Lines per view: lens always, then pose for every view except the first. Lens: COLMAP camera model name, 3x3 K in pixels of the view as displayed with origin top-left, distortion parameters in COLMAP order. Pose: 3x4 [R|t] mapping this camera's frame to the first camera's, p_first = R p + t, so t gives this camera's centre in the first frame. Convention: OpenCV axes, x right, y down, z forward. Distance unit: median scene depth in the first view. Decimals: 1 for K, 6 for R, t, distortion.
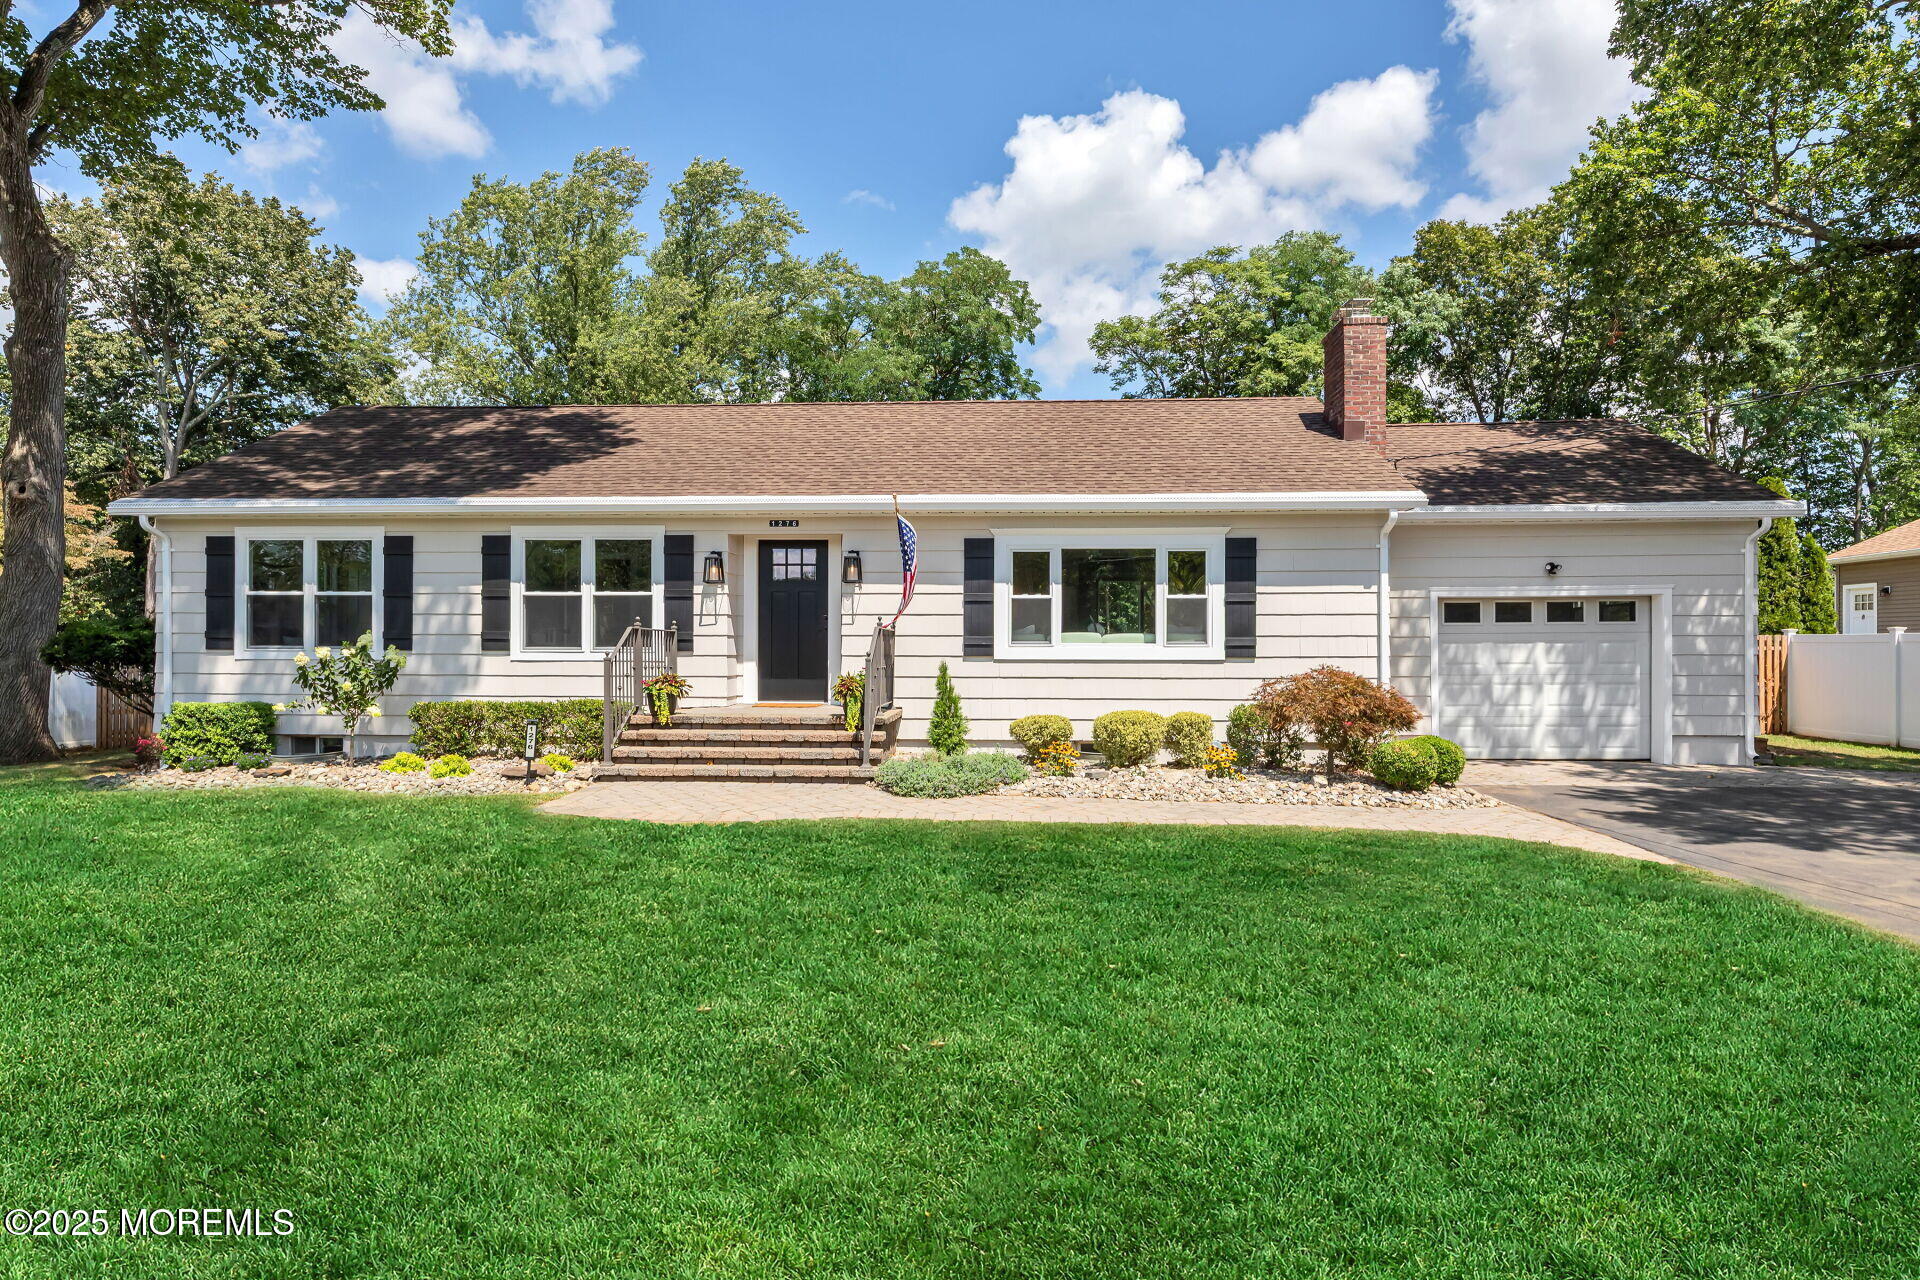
lens RADIAL K [[1267.3, 0, 954.9], [0, 1267.3, 591.2], [0, 0, 1]] dist [0.022147, 0.000120]
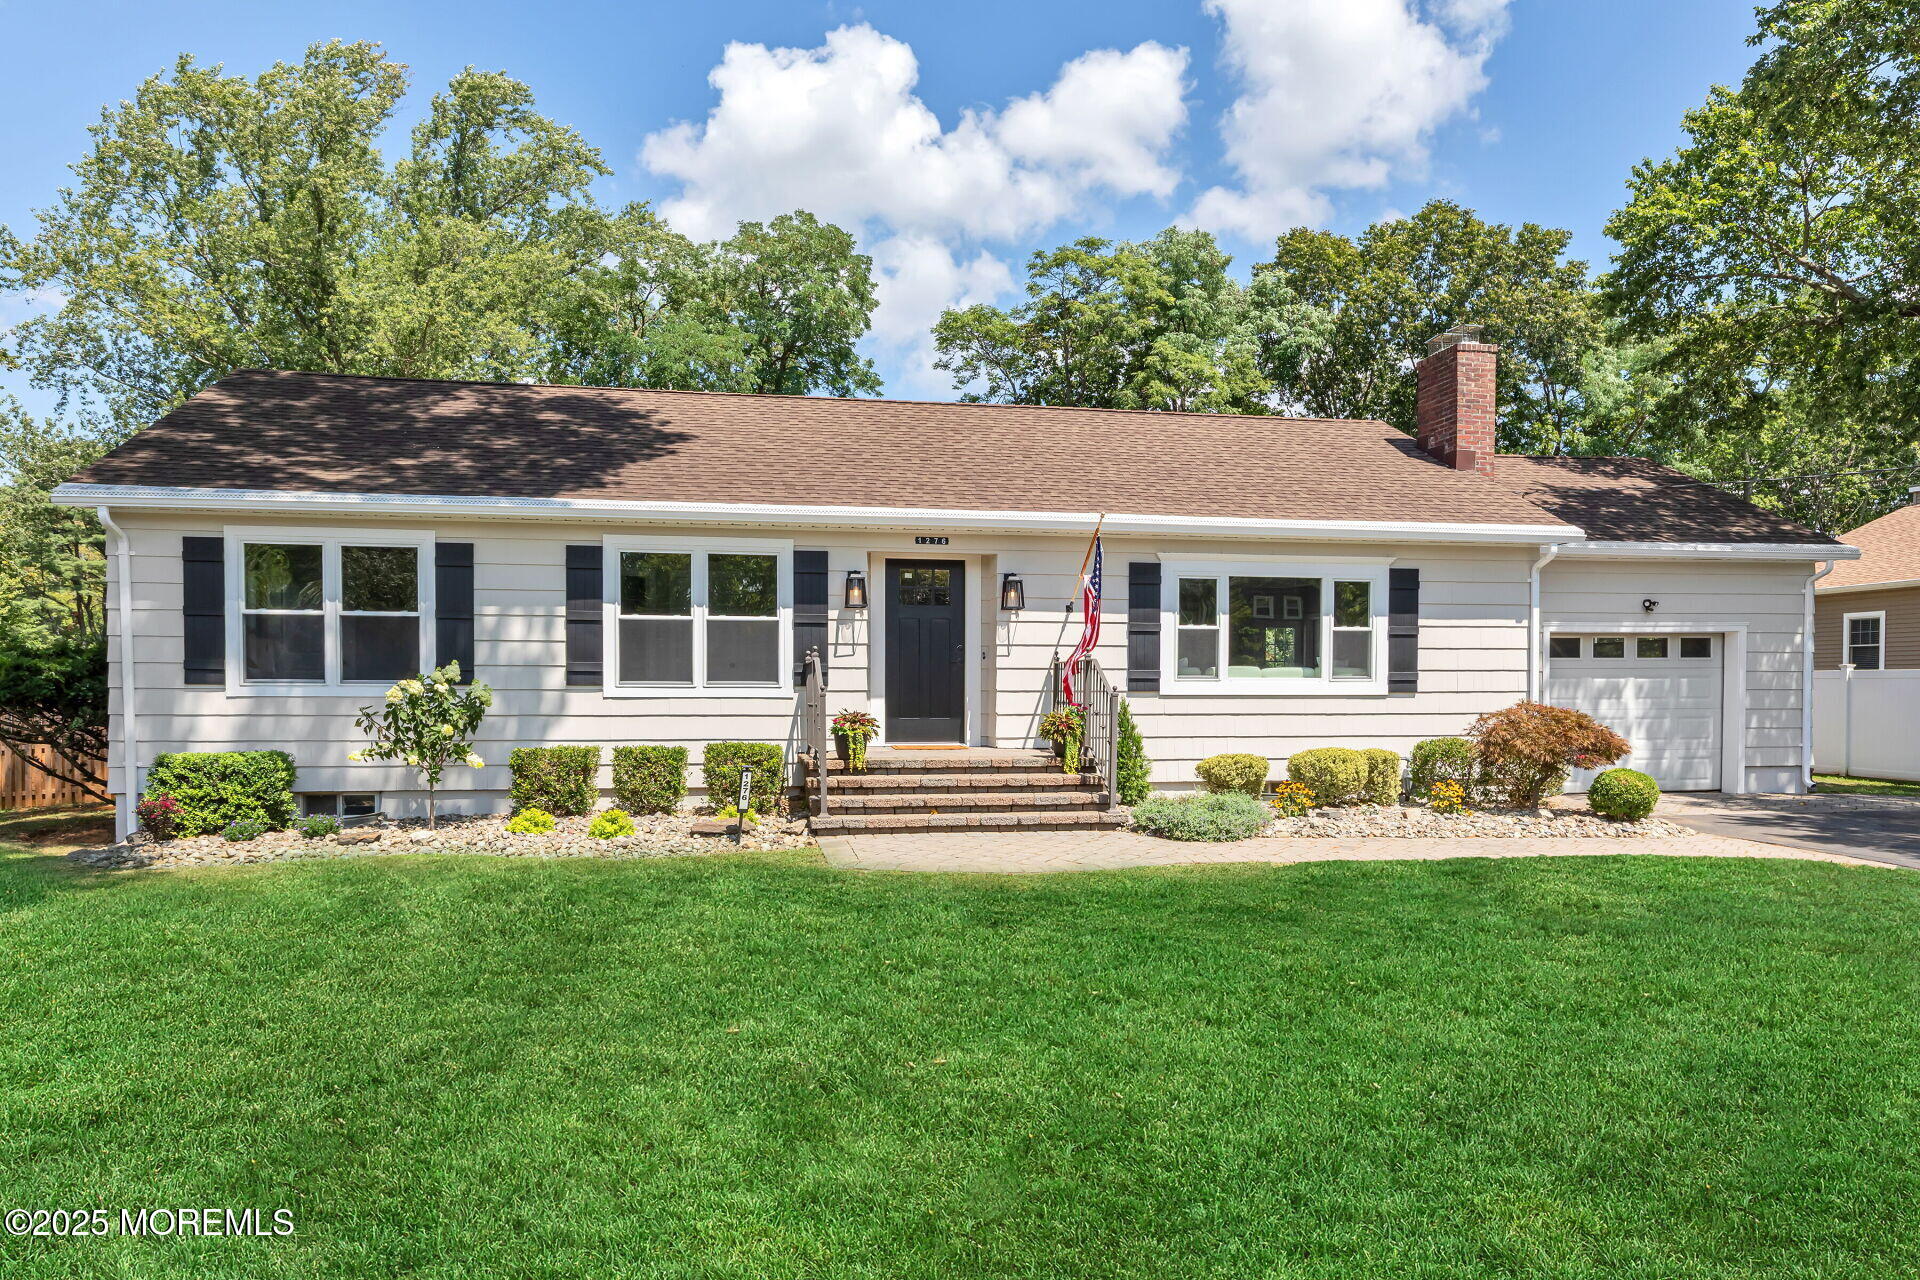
lens RADIAL K [[1512.4, 0, 1001.5], [0, 1512.4, 644.4], [0, 0, 1]] dist [0.016381, 0.008379]
pose [[0.958058, 0.007747, 0.286468, -0.383984], [-0.012230, 0.999829, 0.013861, 0.003209], [-0.286312, -0.016783, 0.957989, -0.016674]]
